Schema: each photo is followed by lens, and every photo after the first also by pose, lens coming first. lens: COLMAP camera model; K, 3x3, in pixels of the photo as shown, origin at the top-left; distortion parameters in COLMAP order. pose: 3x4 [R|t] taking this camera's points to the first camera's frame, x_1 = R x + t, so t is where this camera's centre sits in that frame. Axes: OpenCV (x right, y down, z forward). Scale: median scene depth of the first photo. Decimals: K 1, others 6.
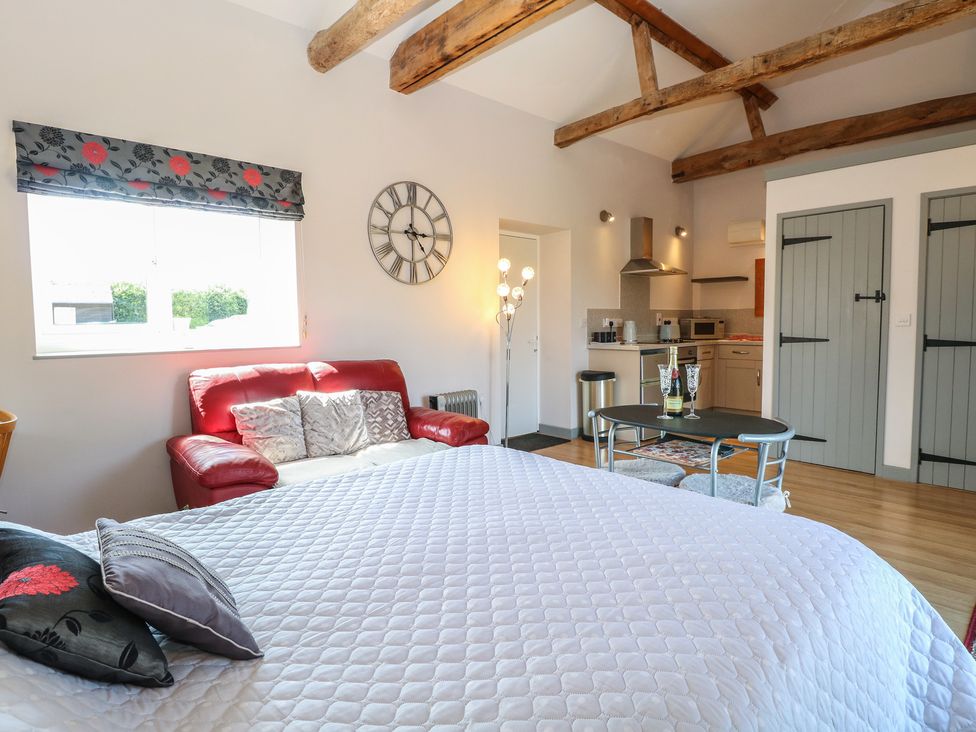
lens RADIAL K [[524.7, 0, 486.4], [0, 524.7, 357.2], [0, 0, 1]] dist [0.002352, -0.015693]
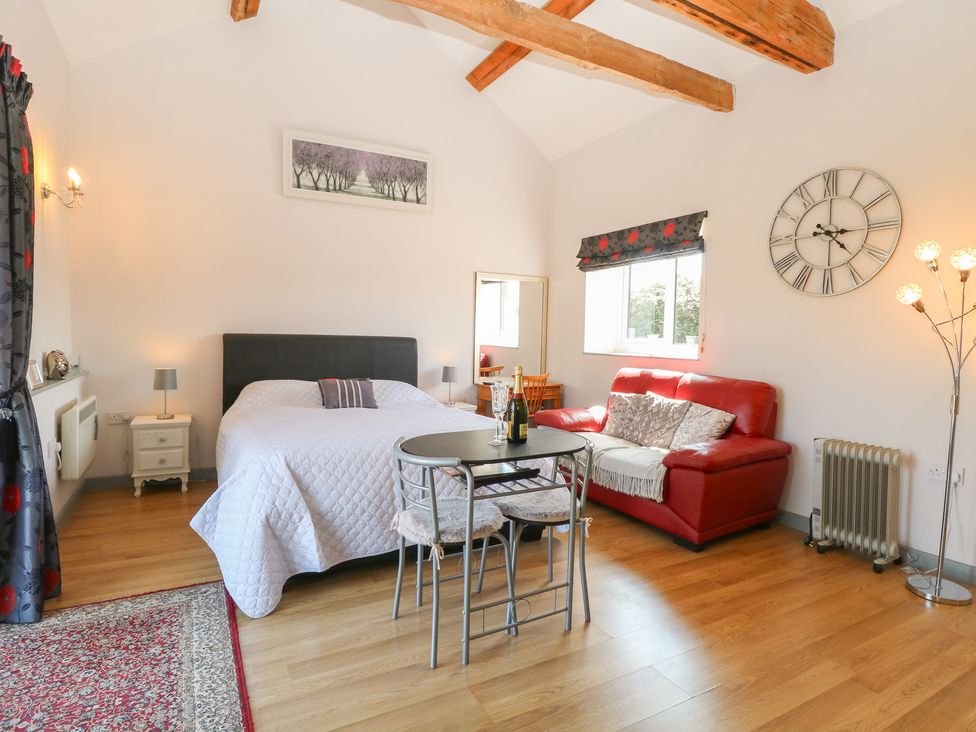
lens RADIAL K [[524.7, 0, 486.4], [0, 524.7, 357.2], [0, 0, 1]] dist [0.002352, -0.015693]
pose [[-0.210658, 0.046031, -0.976475, 0.716730], [-0.088593, 0.993881, 0.065964, -0.050090], [0.973537, 0.100405, -0.205291, 0.633680]]
